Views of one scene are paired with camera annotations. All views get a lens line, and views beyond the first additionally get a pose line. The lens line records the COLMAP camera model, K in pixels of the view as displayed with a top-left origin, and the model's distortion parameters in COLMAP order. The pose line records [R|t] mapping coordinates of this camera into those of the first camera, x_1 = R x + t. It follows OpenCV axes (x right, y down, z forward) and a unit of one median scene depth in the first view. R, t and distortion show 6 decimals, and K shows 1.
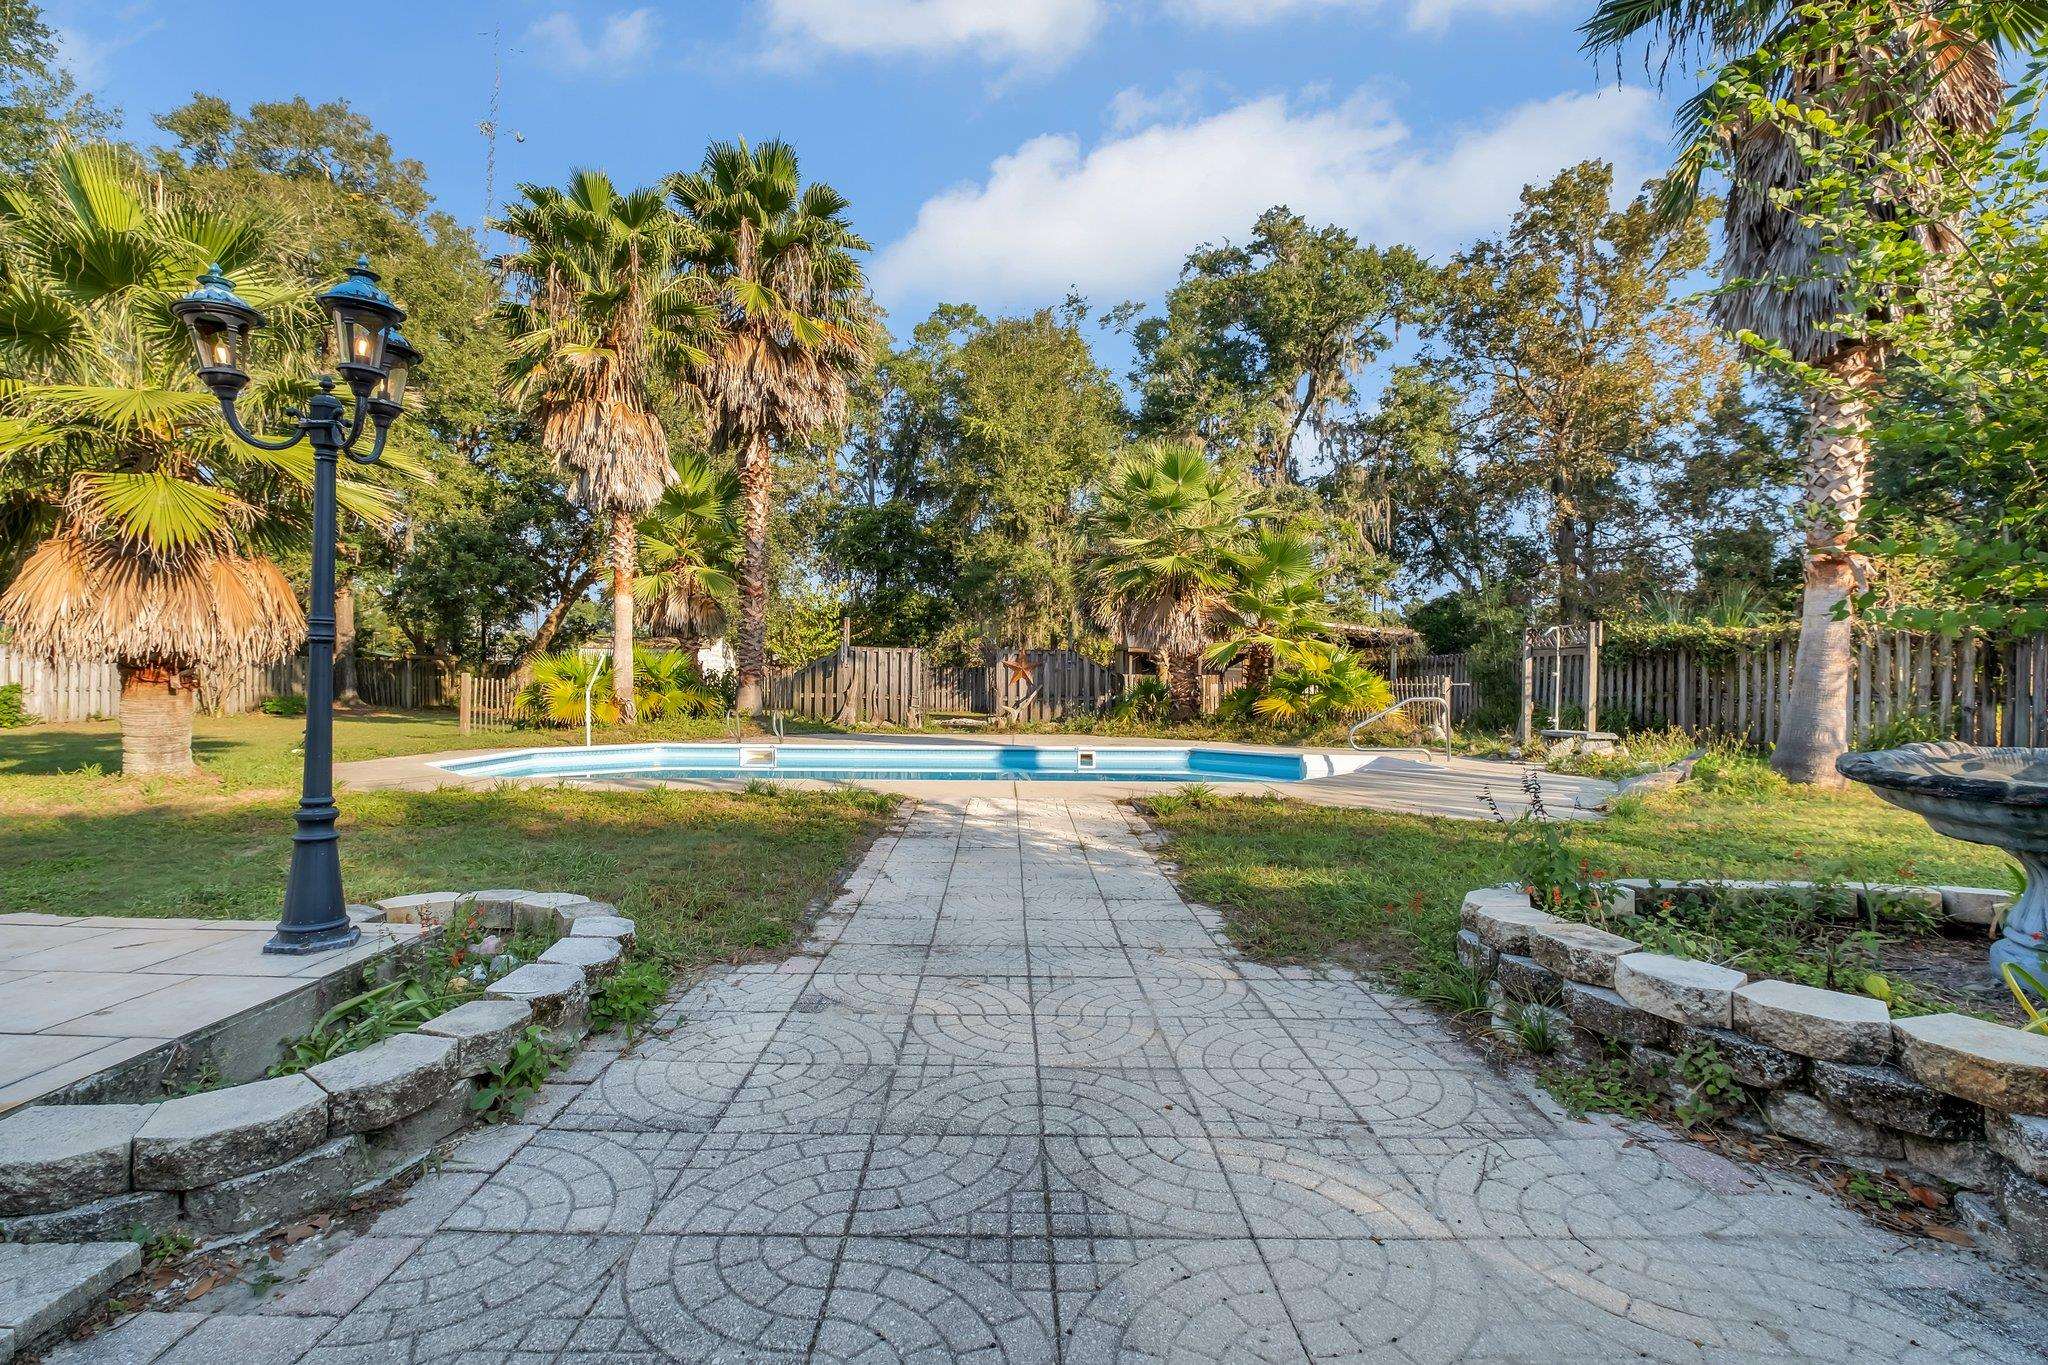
lens RADIAL K [[898.3, 0, 1024.0], [0, 898.3, 682.5], [0, 0, 1]] dist [-0.002353, -0.001481]
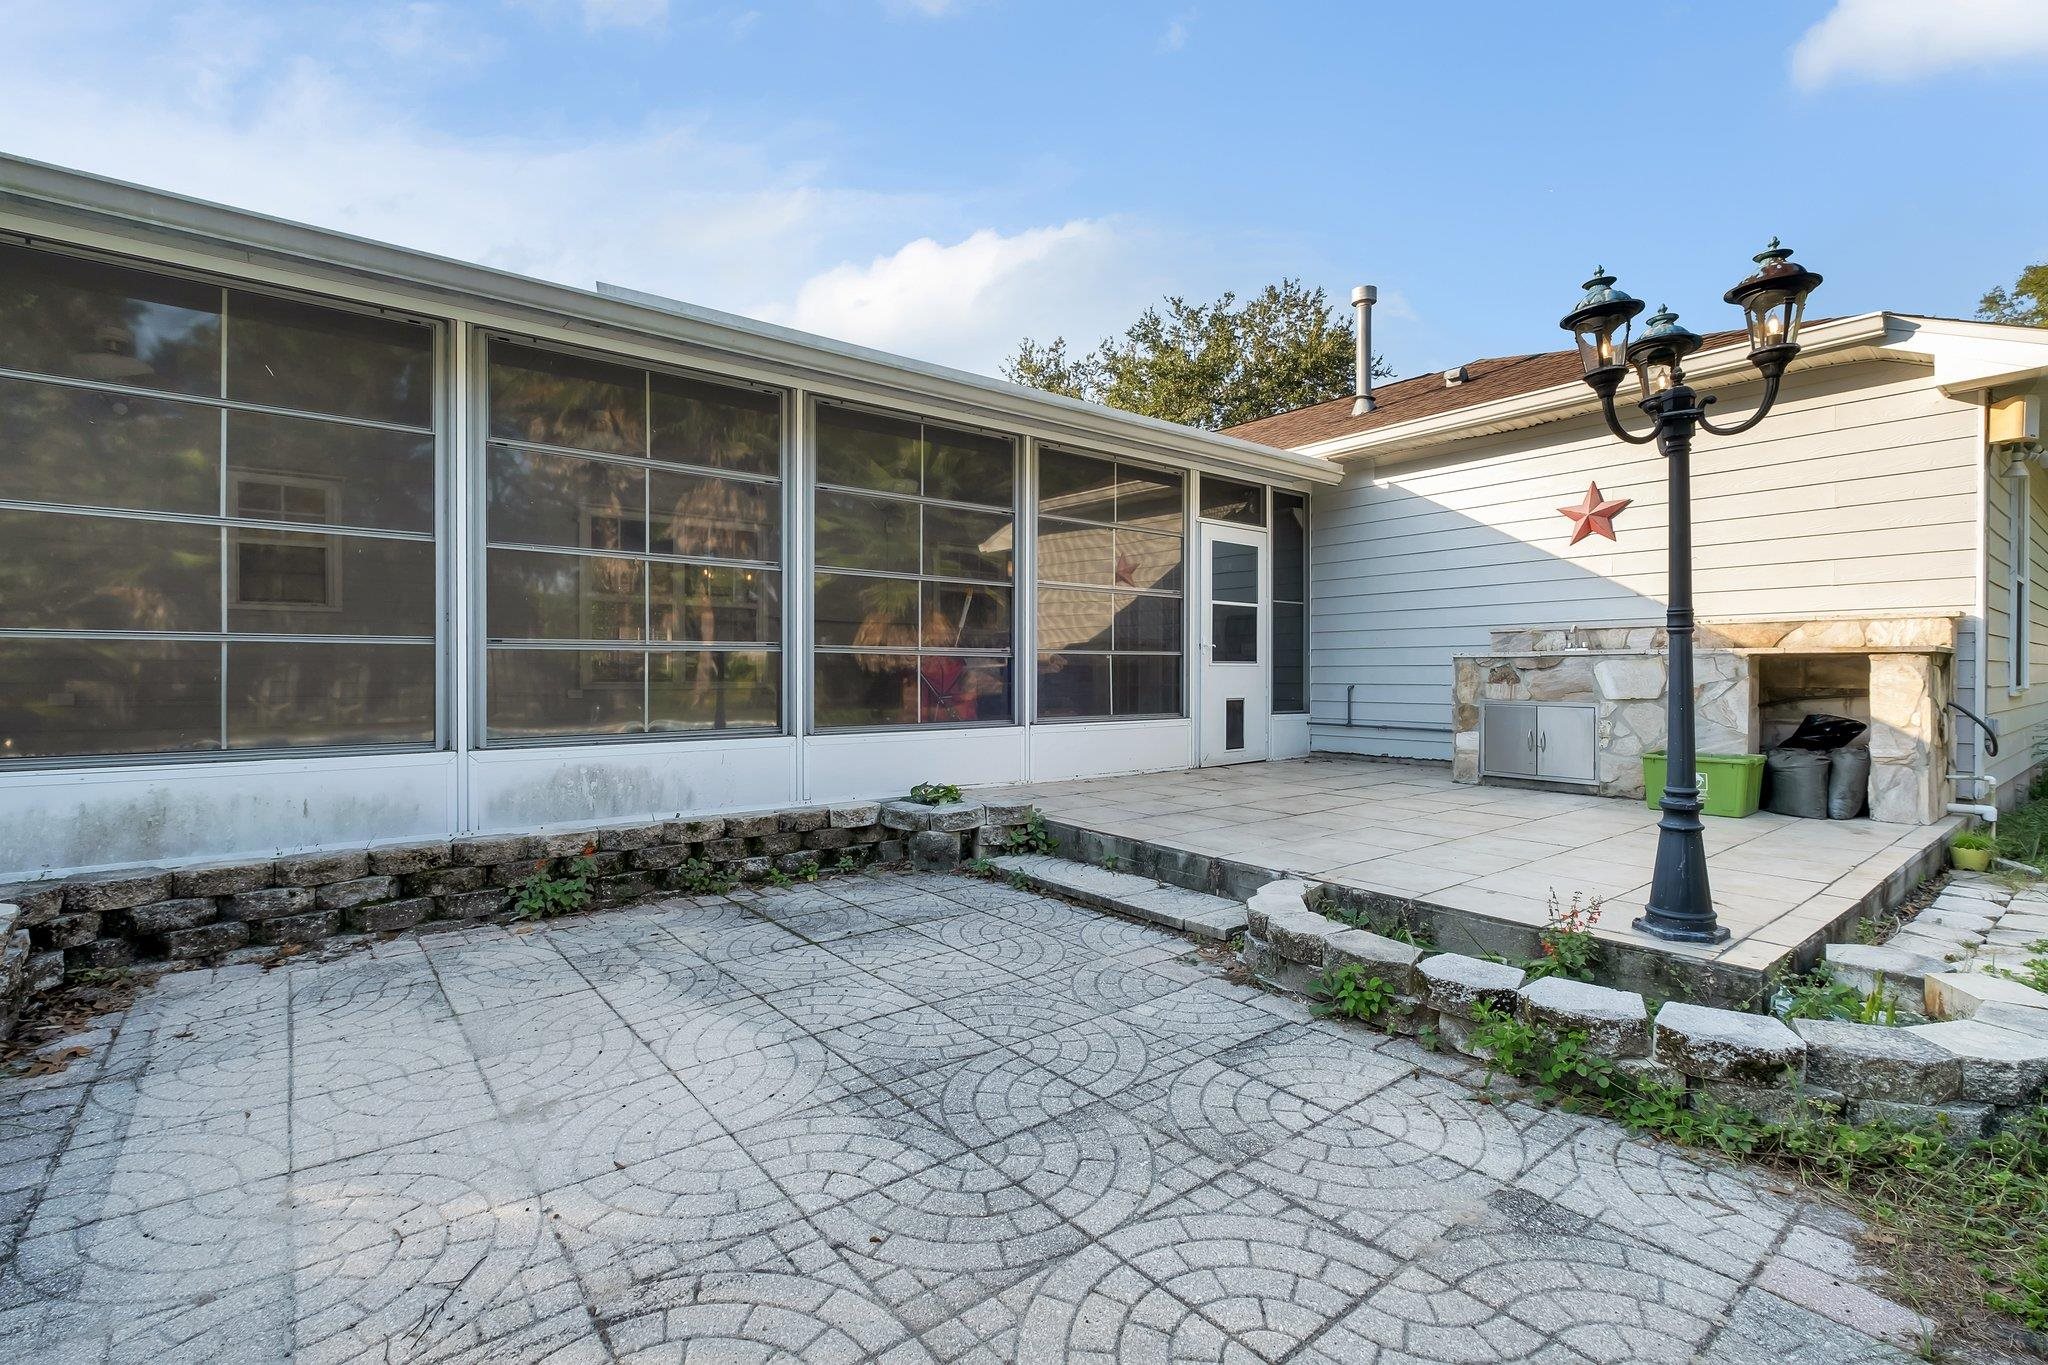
lens RADIAL K [[924.3, 0, 987.0], [0, 924.3, 679.5], [0, 0, 1]] dist [-0.002019, -0.000149]
pose [[-0.811001, -0.005945, -0.585015, 0.077637], [-0.007293, 0.999973, -0.000053, 0.002688], [0.585000, 0.004223, -0.811022, 0.243429]]
